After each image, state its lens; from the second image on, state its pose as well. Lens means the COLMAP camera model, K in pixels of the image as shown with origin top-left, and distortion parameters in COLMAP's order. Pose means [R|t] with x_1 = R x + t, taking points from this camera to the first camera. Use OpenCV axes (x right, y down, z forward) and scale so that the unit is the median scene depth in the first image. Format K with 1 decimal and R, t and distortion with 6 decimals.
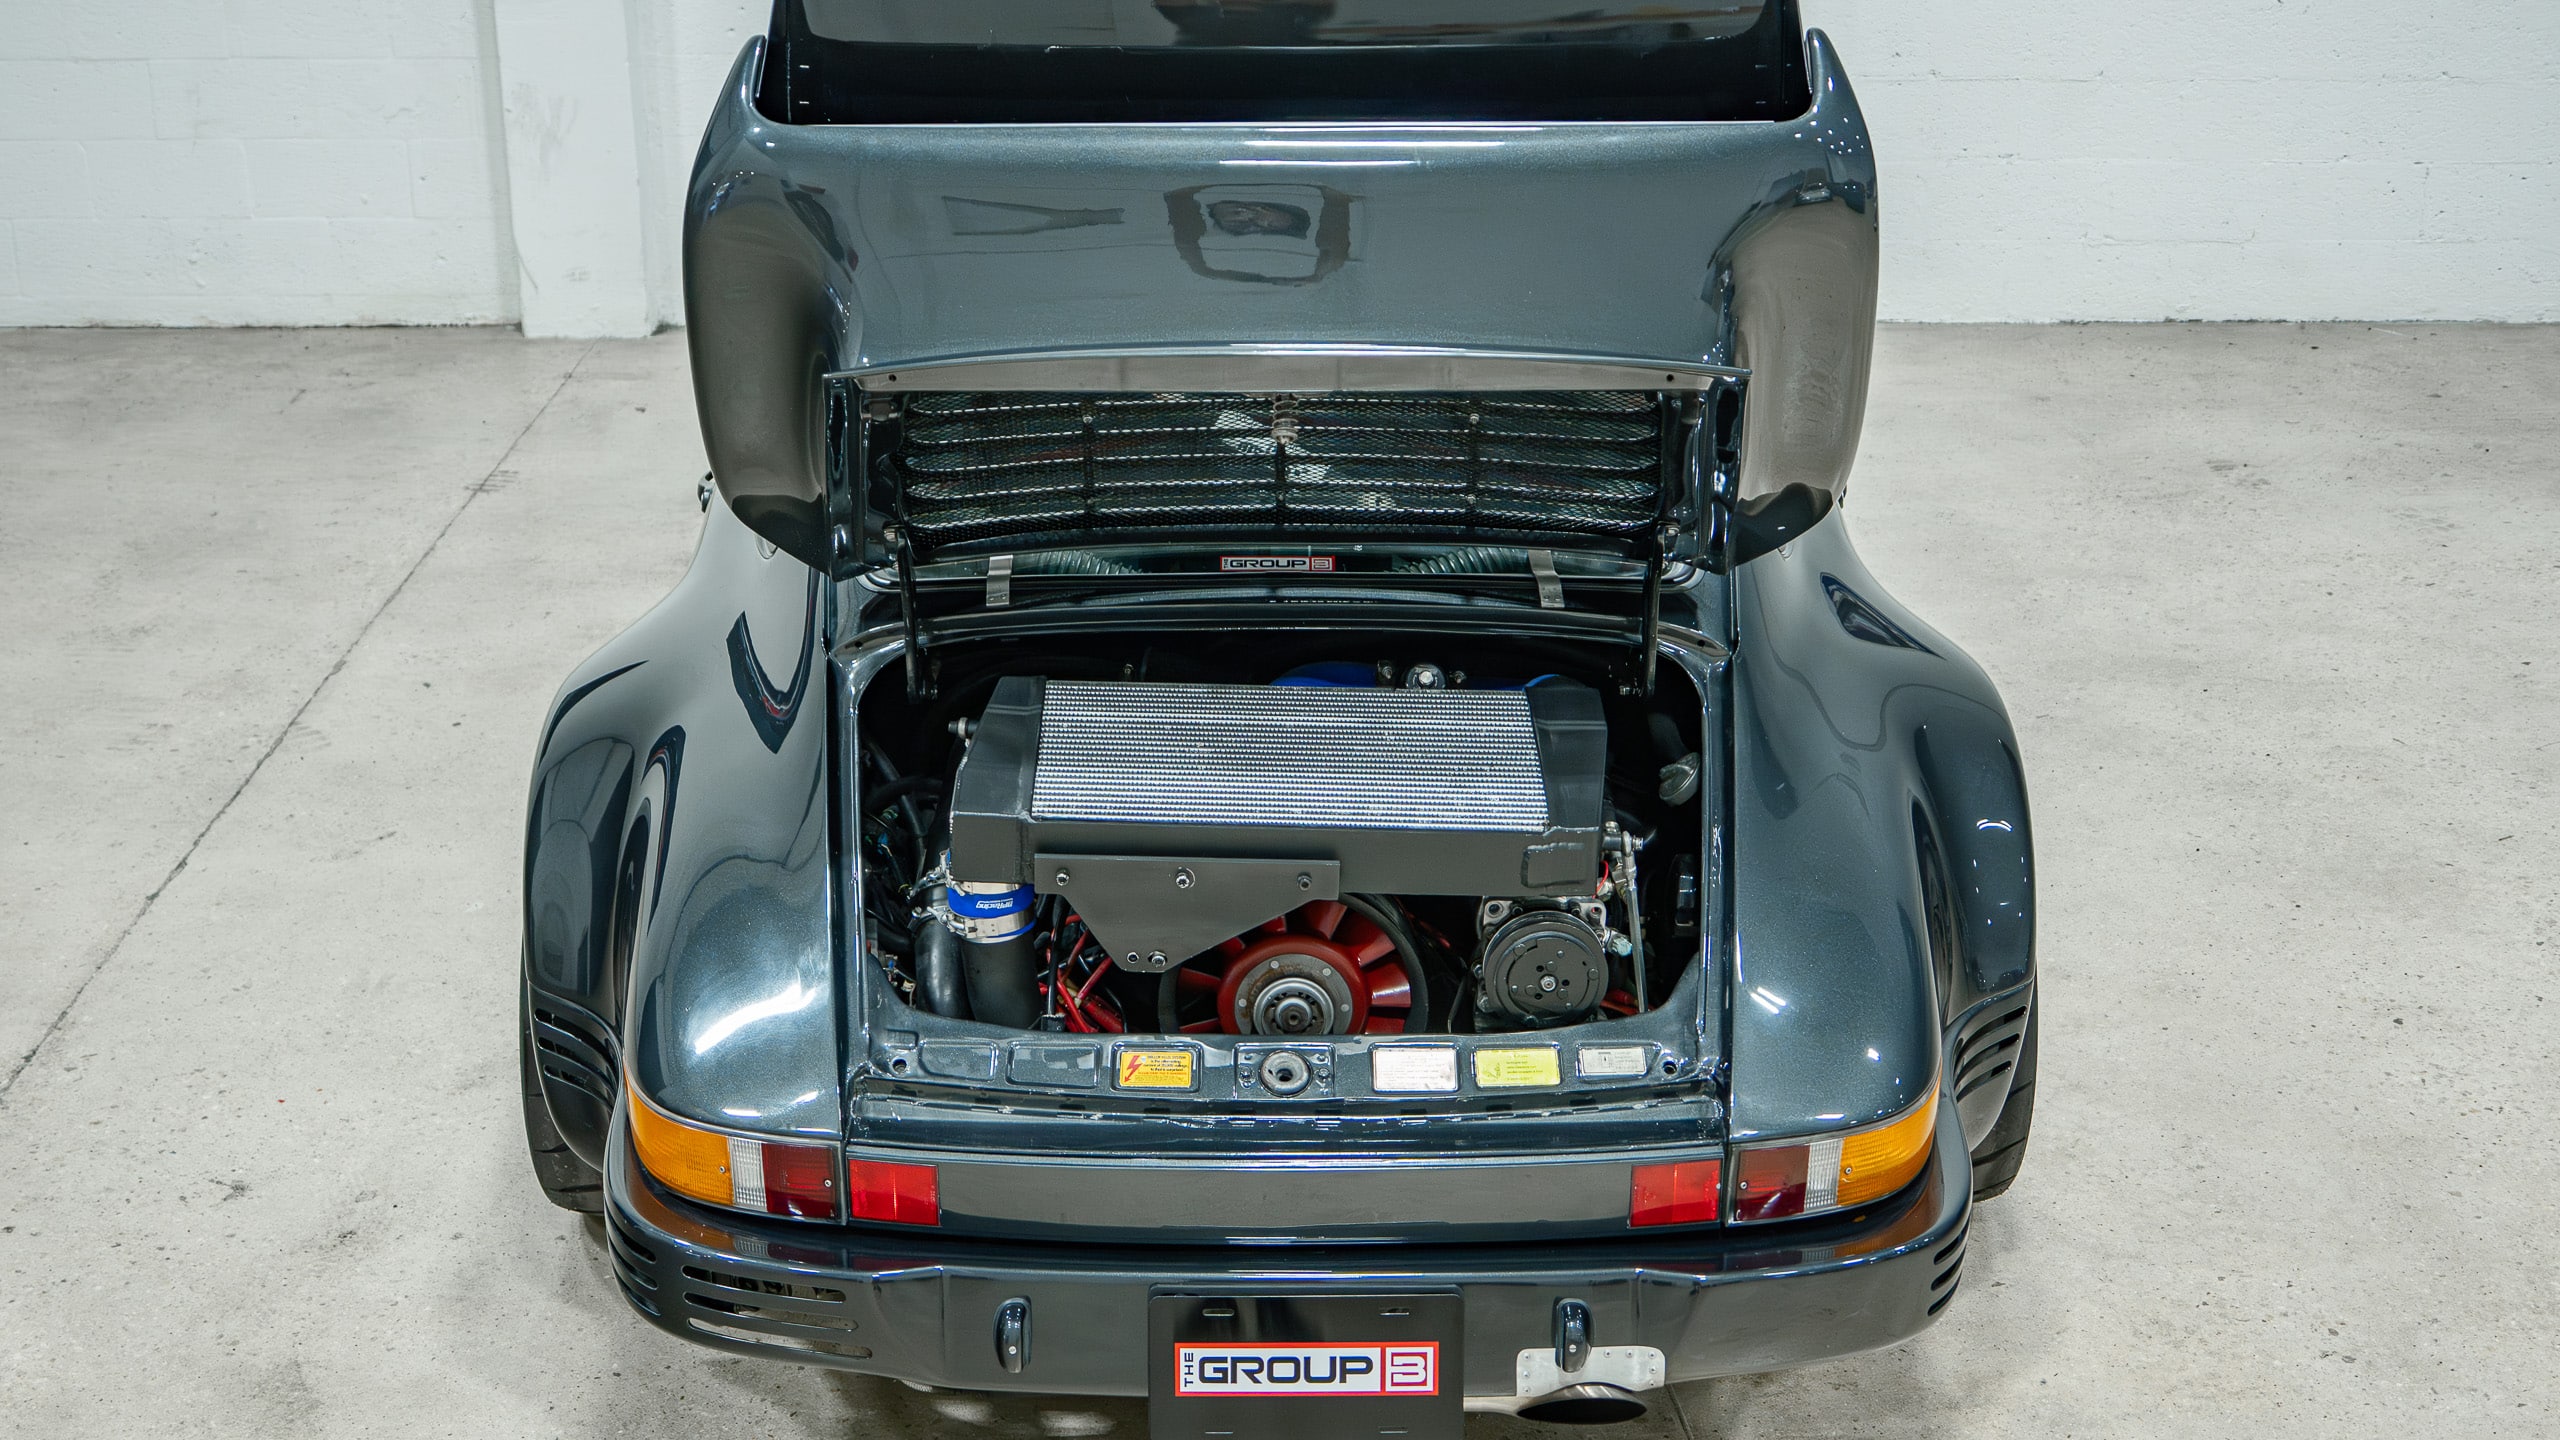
lens RADIAL K [[3220.0, 0, 1220.6], [0, 3220.0, 709.1], [0, 0, 1]] dist [-0.046498, 0.011590]
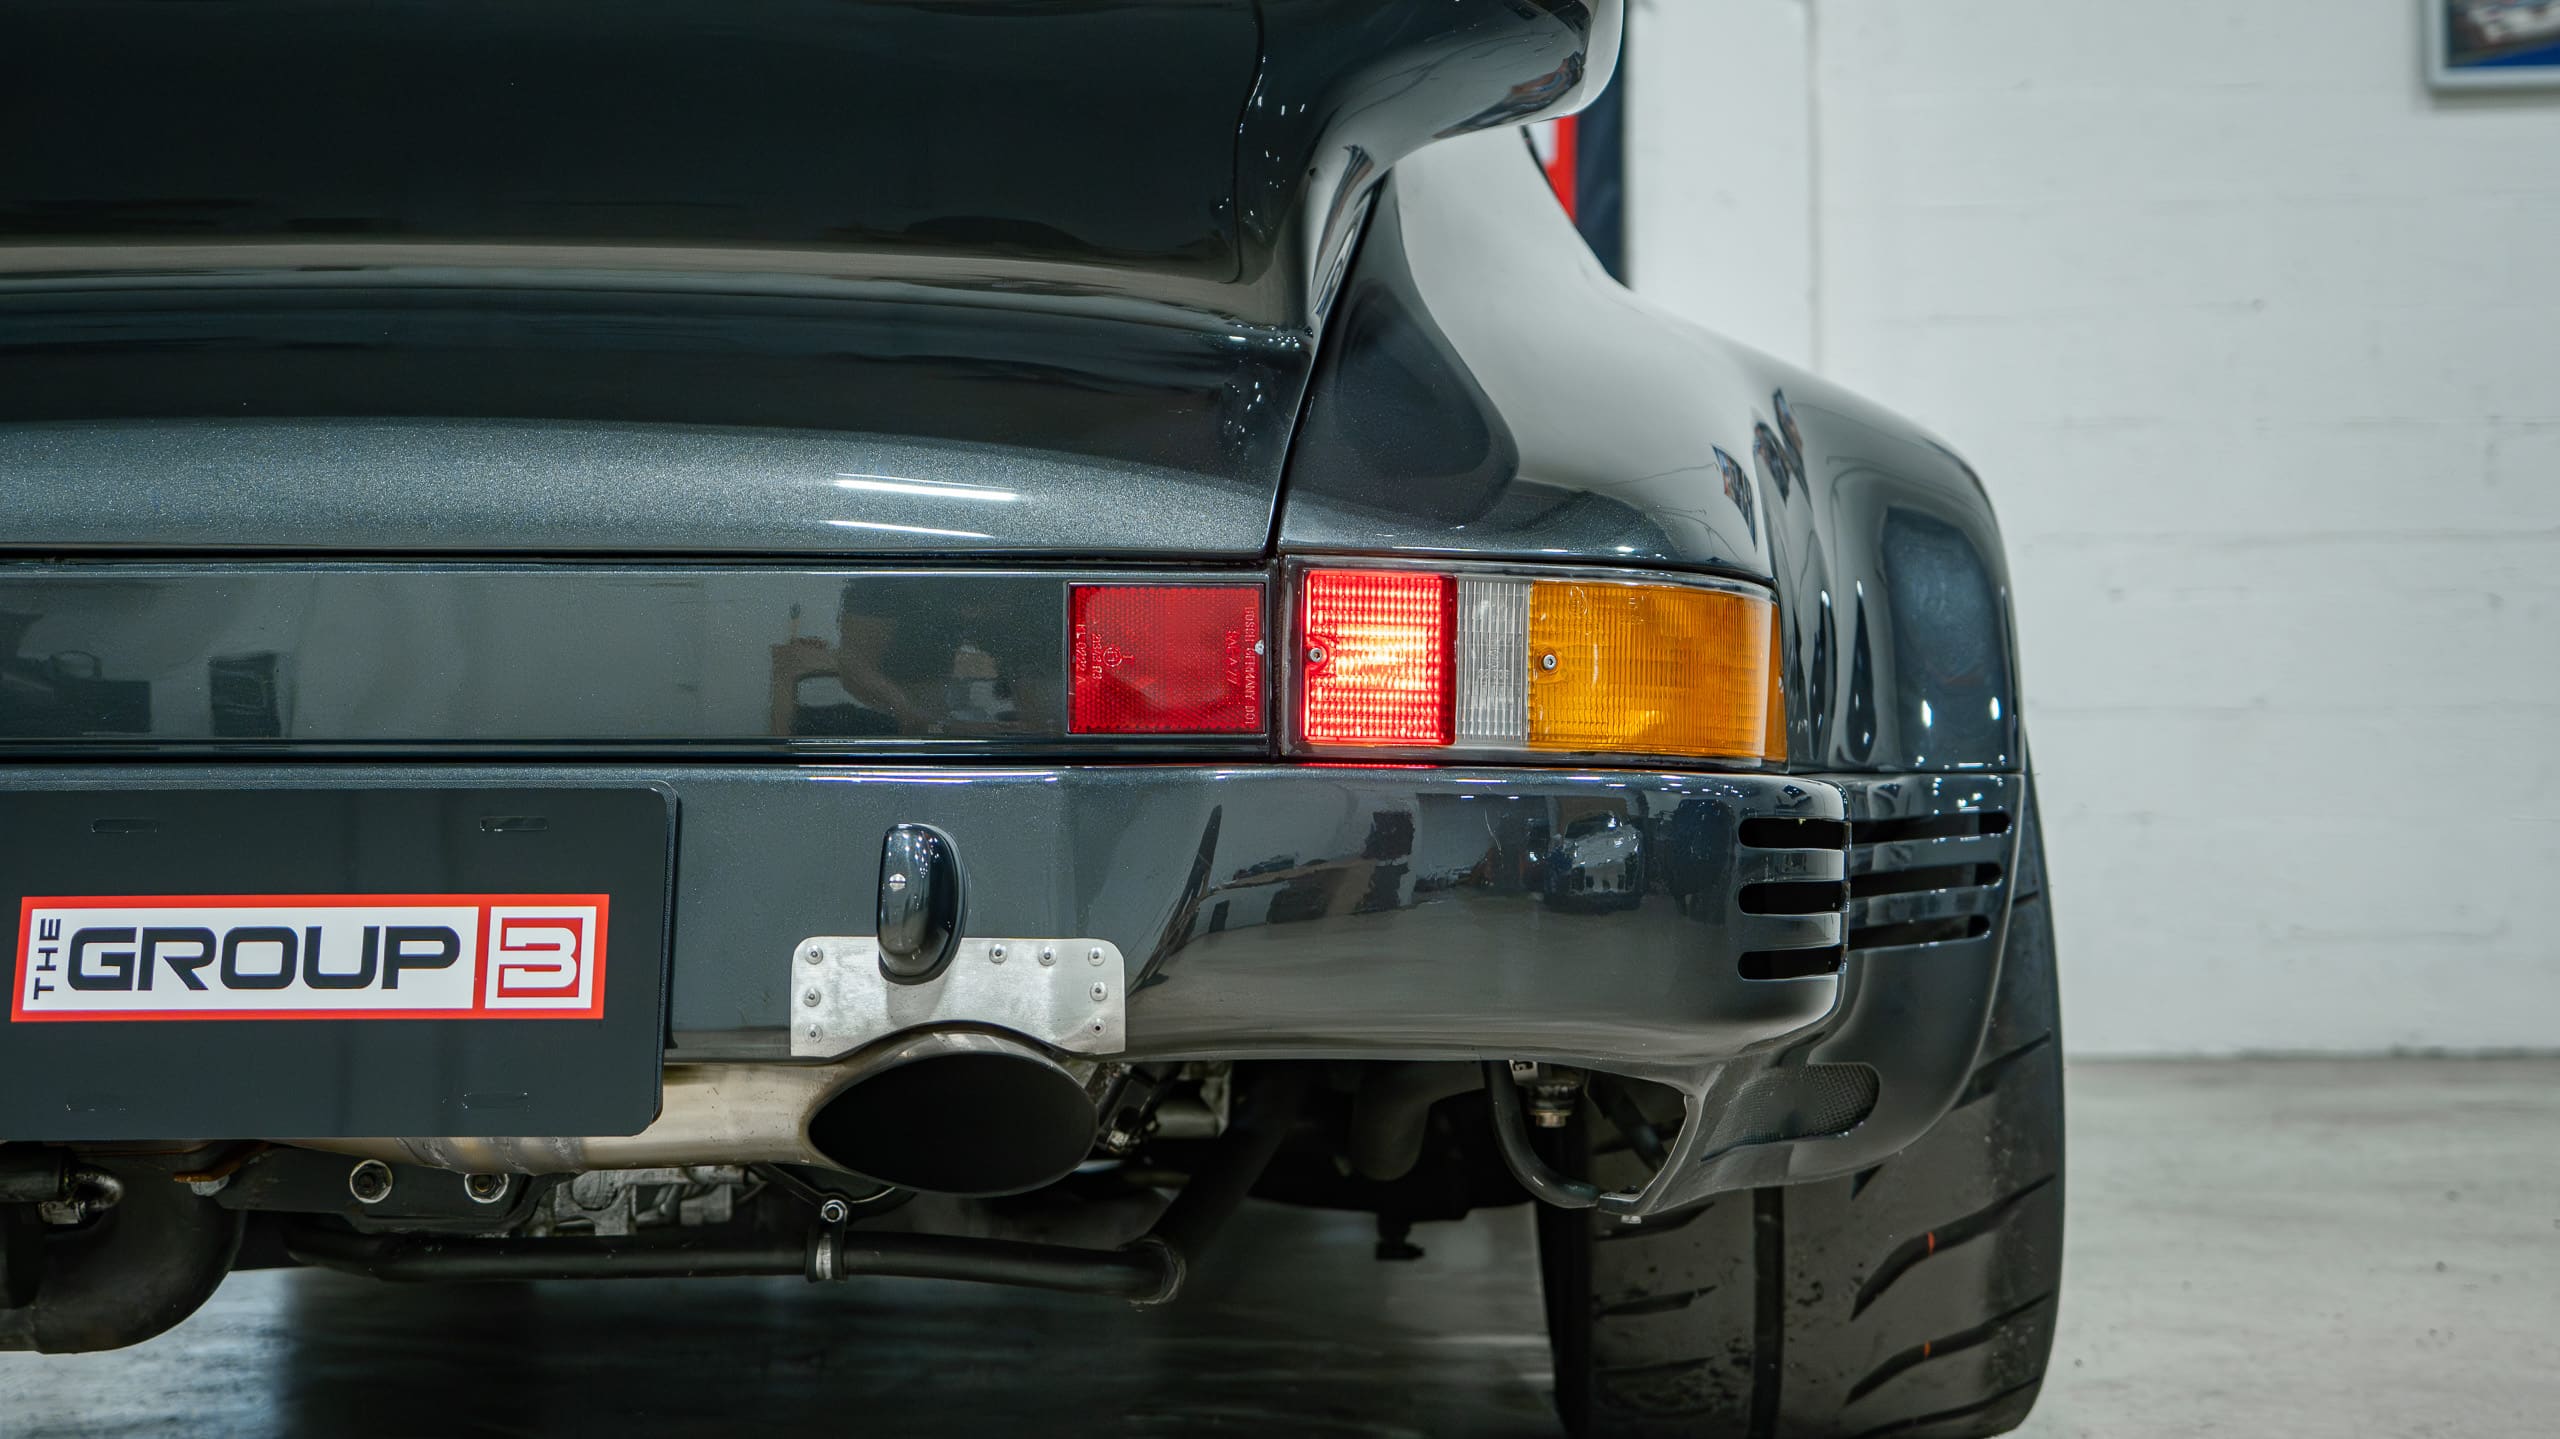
lens RADIAL K [[3803.6, 0, 1284.0], [0, 3803.6, 572.7], [0, 0, 1]] dist [0.026452, 0.058408]
pose [[0.999818, 0.002996, -0.018843, 0.164900], [-0.010879, 0.900845, -0.434005, 0.370550], [0.015674, 0.434131, 0.900714, 0.483460]]
